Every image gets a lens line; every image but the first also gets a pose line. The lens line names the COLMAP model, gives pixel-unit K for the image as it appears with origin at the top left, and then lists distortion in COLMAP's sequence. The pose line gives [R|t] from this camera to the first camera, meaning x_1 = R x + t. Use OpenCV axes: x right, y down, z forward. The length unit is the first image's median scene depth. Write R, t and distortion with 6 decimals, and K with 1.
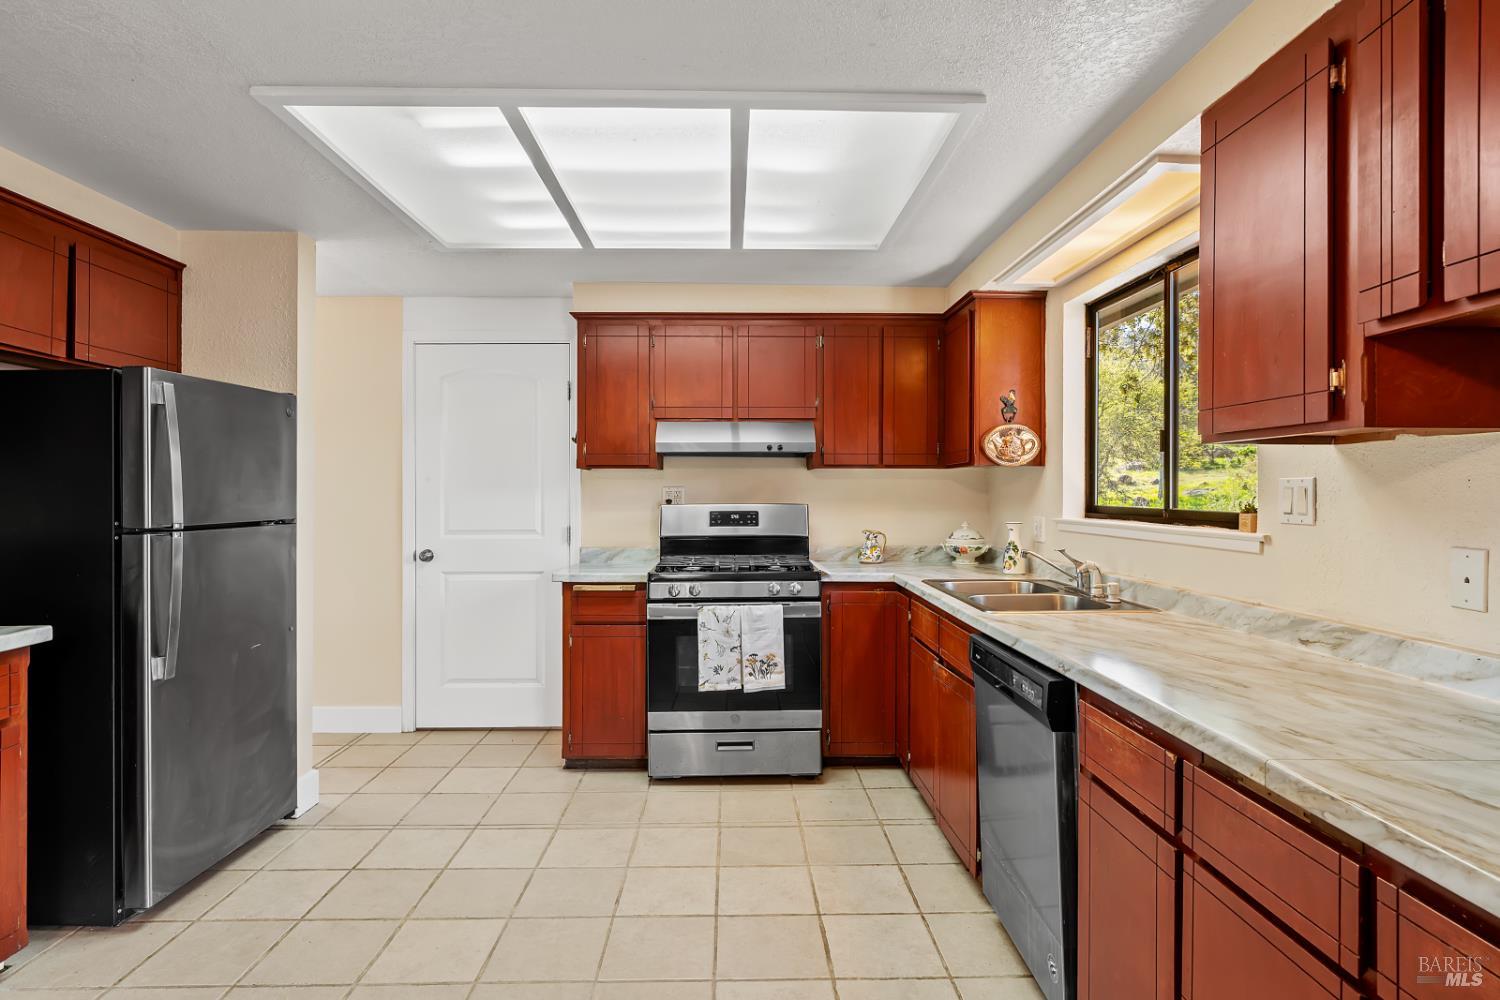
lens RADIAL K [[768.8, 0, 748.8], [0, 768.8, 494.9], [0, 0, 1]] dist [-0.004133, -0.000437]
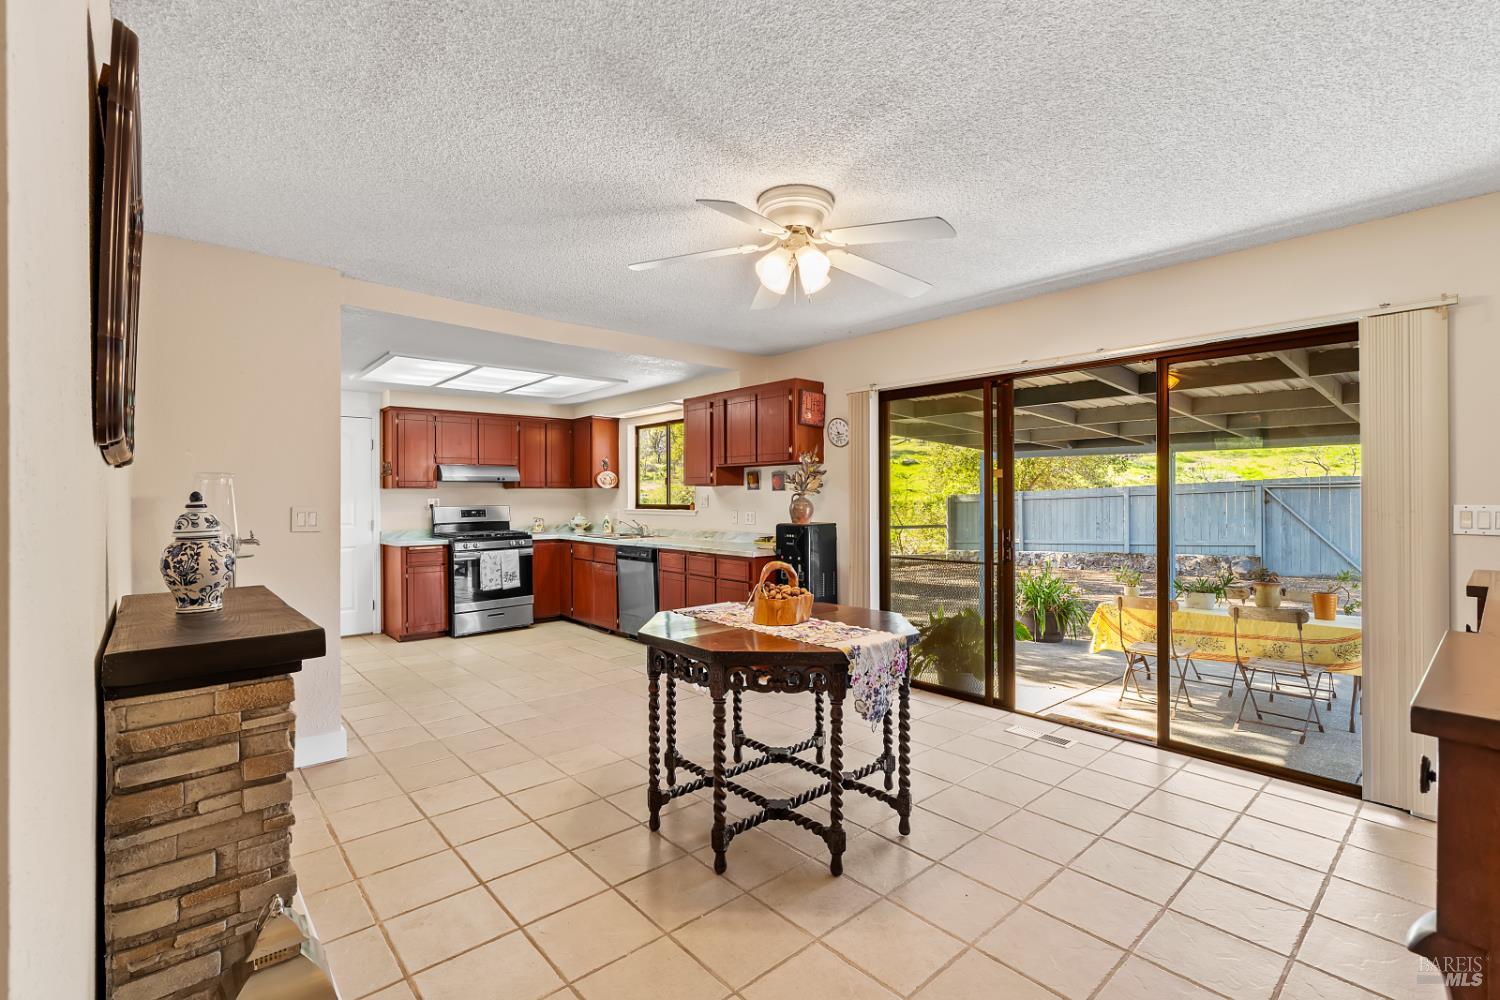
lens RADIAL K [[674.5, 0, 749.0], [0, 674.5, 496.5], [0, 0, 1]] dist [-0.001949, 0.000708]
pose [[0.763979, -0.006481, 0.645209, -0.705094], [0.009023, 0.999959, -0.000639, -0.006136], [-0.645178, 0.006310, 0.764006, -0.941154]]
